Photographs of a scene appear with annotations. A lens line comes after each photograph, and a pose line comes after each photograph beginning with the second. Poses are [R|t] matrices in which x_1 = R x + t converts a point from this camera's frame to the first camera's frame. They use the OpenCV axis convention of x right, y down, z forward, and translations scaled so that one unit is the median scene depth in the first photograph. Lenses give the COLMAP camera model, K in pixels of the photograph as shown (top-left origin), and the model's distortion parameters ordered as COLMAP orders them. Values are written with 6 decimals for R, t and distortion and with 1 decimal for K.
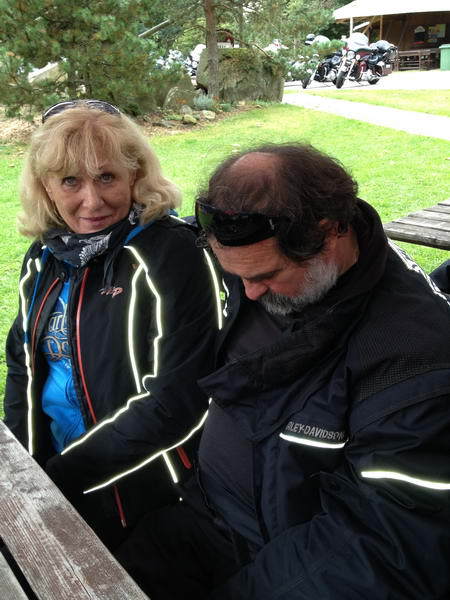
lens RADIAL K [[563.9, 0, 225.0], [0, 563.9, 300.0], [0, 0, 1]] dist [0.091439, -0.168397]
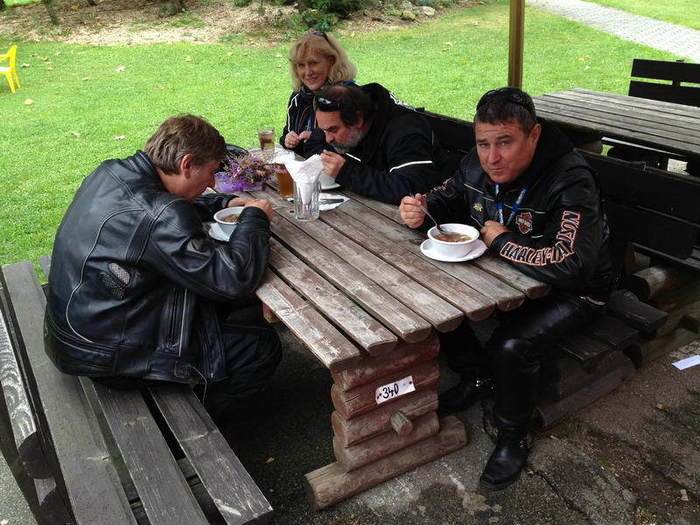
lens RADIAL K [[657.9, 0, 350.0], [0, 657.9, 262.5], [0, 0, 1]] dist [0.091439, -0.168397]
pose [[0.985454, 0.092910, -0.142298, 0.045156], [-0.083606, 0.994035, 0.070037, 0.048947], [0.147956, -0.057121, 0.987343, -0.219309]]
